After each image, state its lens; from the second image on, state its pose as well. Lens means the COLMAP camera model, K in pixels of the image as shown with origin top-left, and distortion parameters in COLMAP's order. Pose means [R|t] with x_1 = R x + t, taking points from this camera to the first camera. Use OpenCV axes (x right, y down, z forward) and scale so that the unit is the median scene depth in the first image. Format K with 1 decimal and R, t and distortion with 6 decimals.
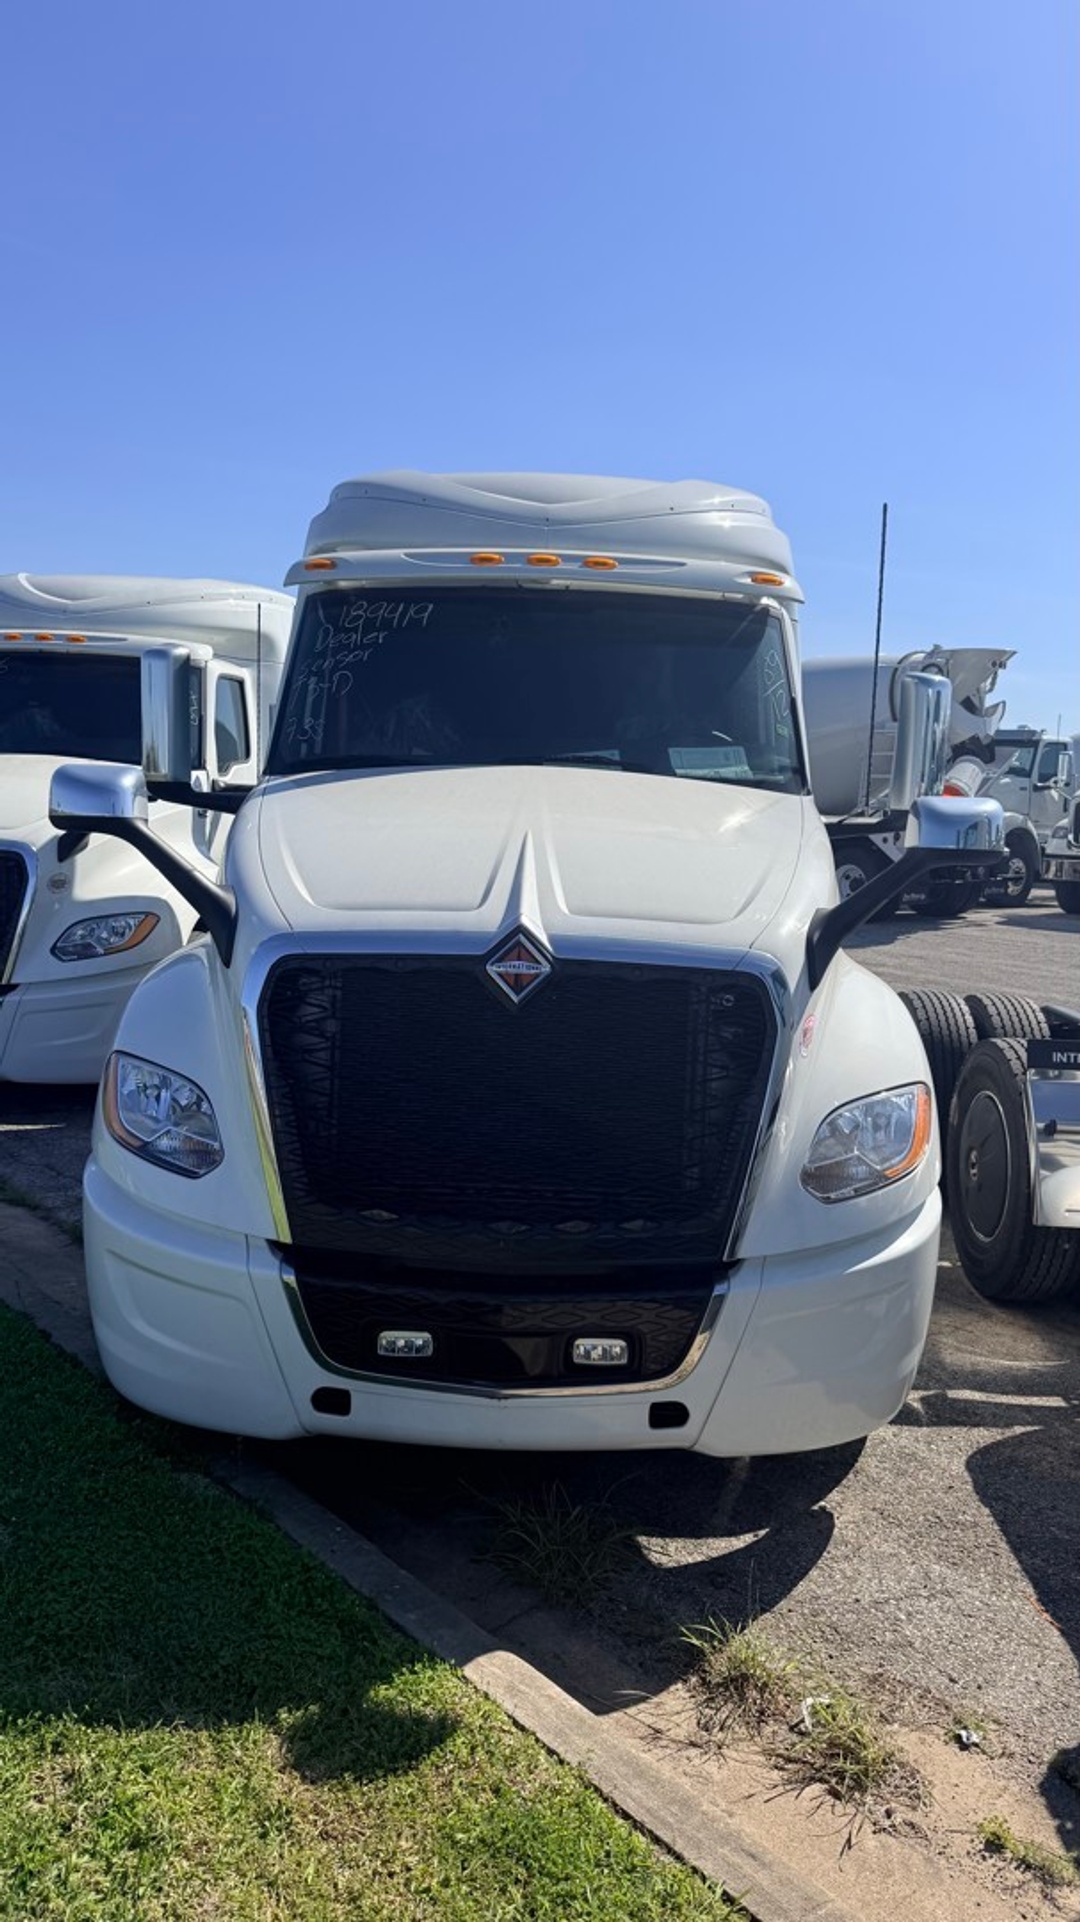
lens RADIAL K [[1294.3, 0, 540.0], [0, 1294.3, 961.0], [0, 0, 1]] dist [0.143561, -0.207645]
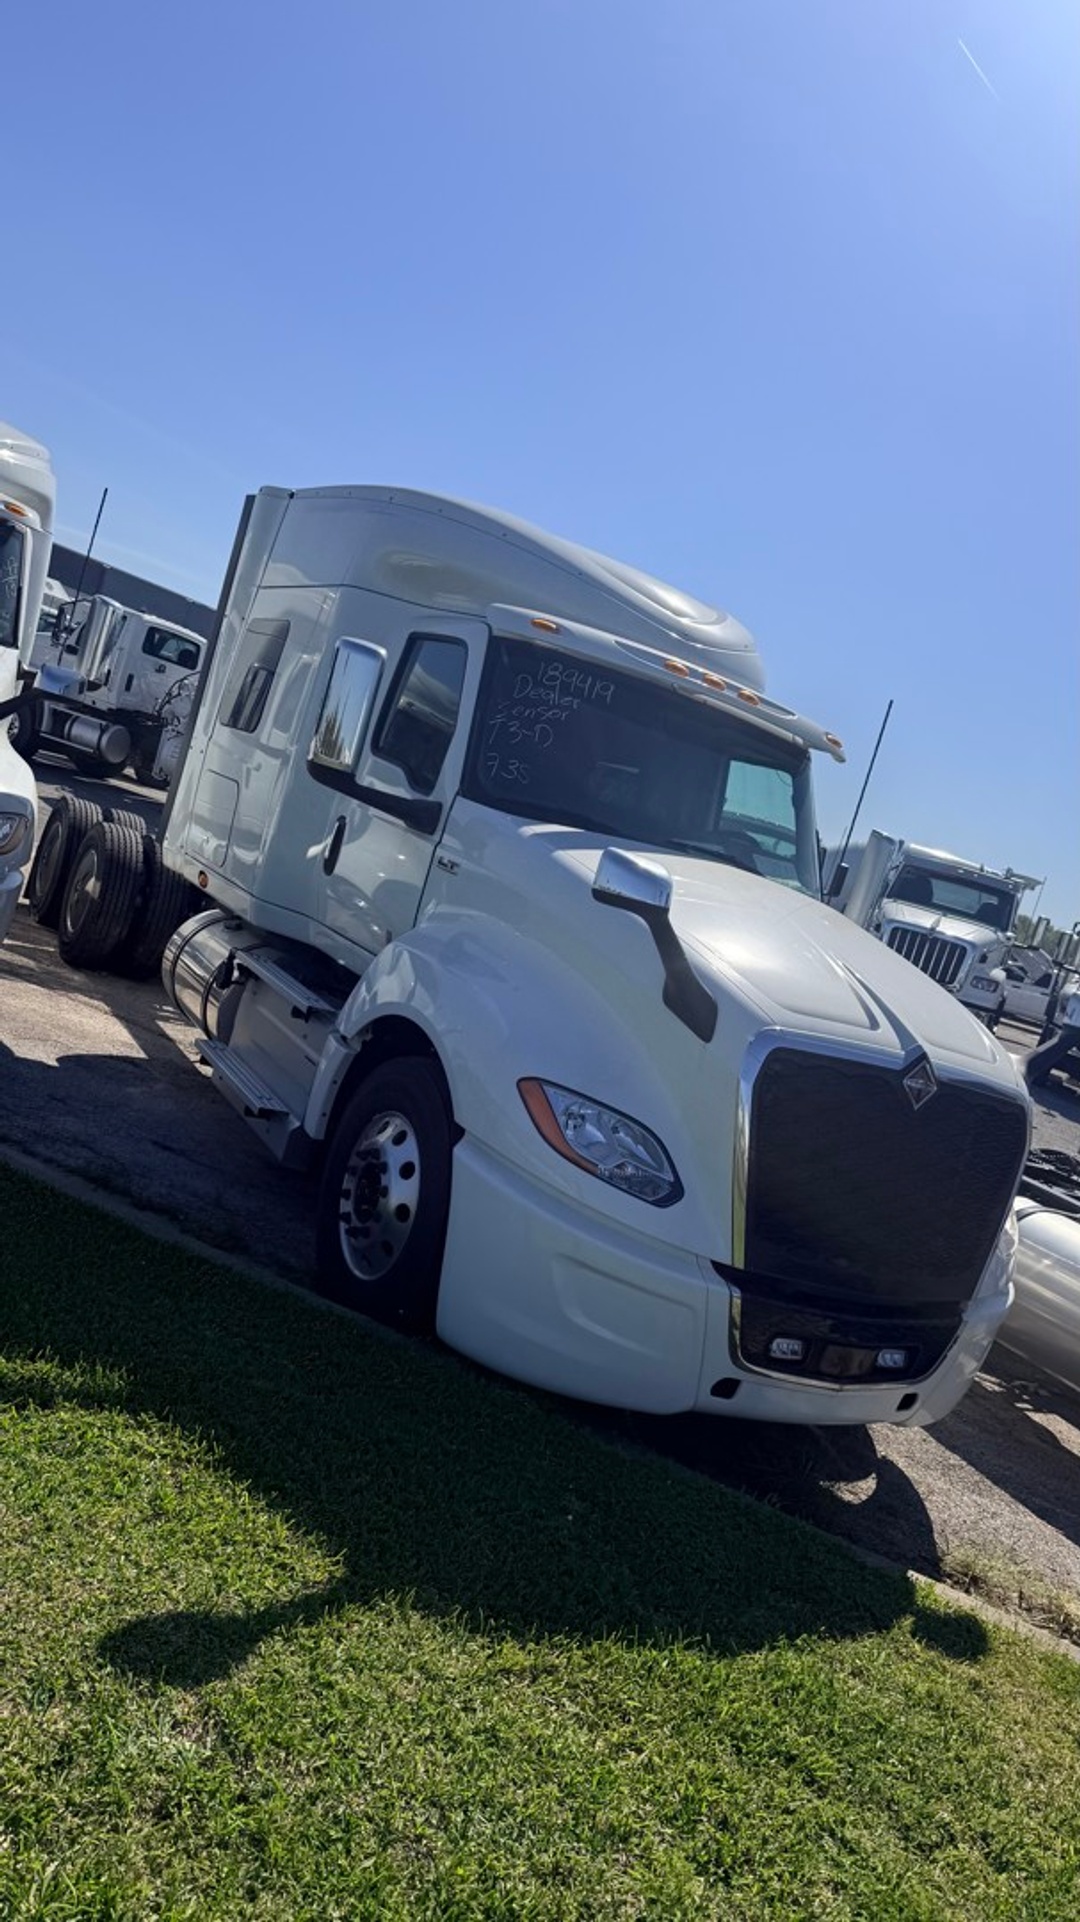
lens RADIAL K [[1294.3, 0, 540.0], [0, 1294.3, 961.0], [0, 0, 1]] dist [0.143561, -0.207645]
pose [[0.833615, 0.177072, 0.523194, -1.036995], [-0.211430, 0.977374, 0.006089, -0.043533], [-0.510279, -0.115695, 0.852192, 0.040234]]
